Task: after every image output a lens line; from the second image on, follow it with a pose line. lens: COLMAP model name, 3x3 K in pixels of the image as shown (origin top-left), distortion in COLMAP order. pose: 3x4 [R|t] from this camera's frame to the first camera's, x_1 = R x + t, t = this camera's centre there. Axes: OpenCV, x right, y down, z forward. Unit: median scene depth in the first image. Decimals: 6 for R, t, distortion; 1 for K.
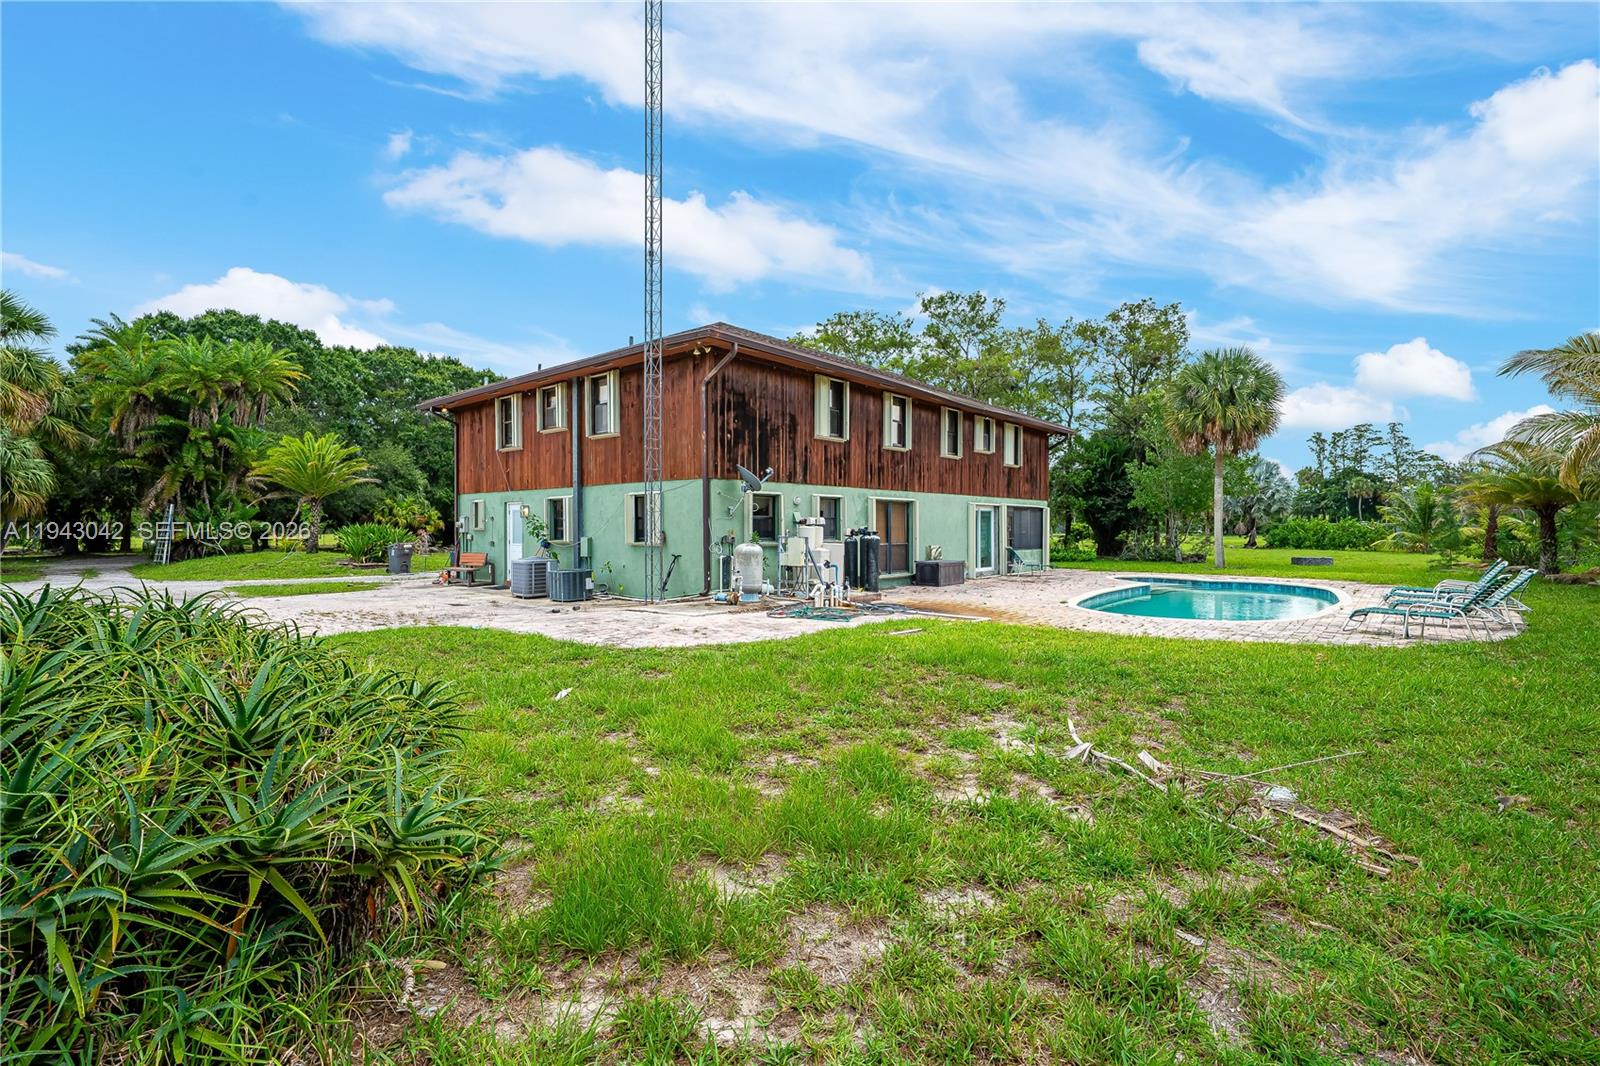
lens RADIAL K [[716.8, 0, 793.4], [0, 716.8, 525.1], [0, 0, 1]] dist [-0.008264, 0.002893]
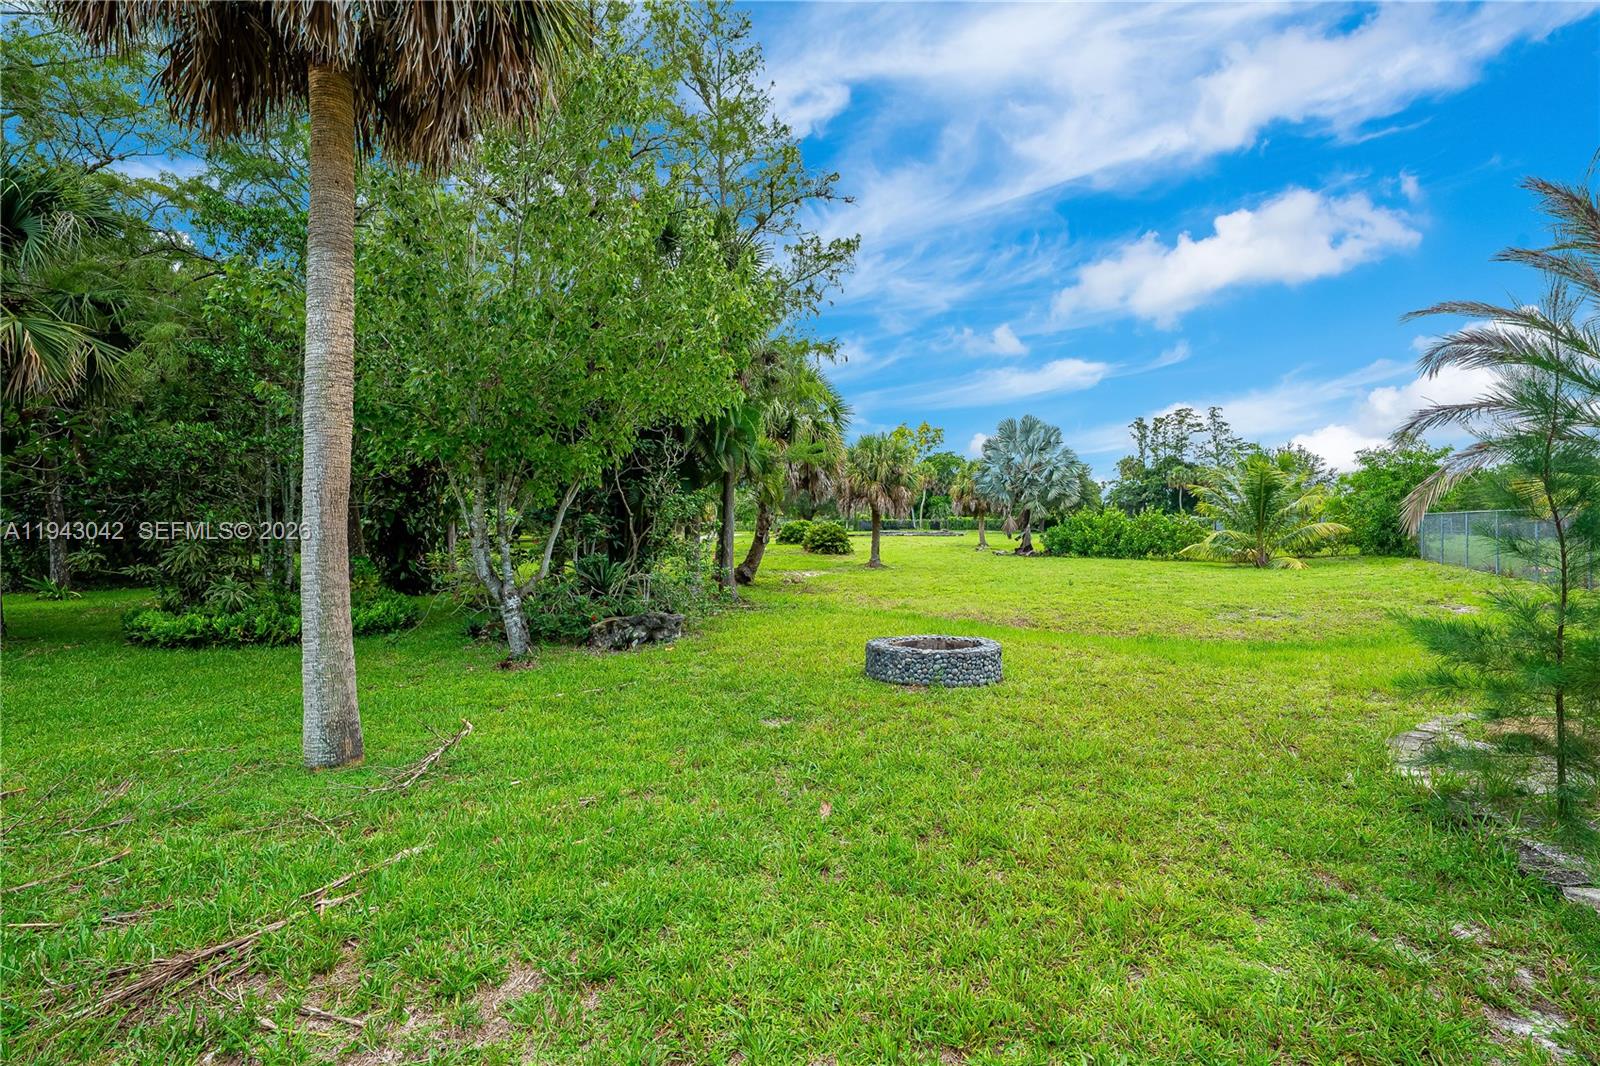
lens RADIAL K [[716.8, 0, 804.5], [0, 716.8, 531.0], [0, 0, 1]] dist [-0.008264, 0.002893]
pose [[0.983853, -0.006903, 0.178848, 0.330073], [0.004628, 0.999903, 0.013137, 0.000463], [-0.178921, -0.012097, 0.983789, 0.392118]]
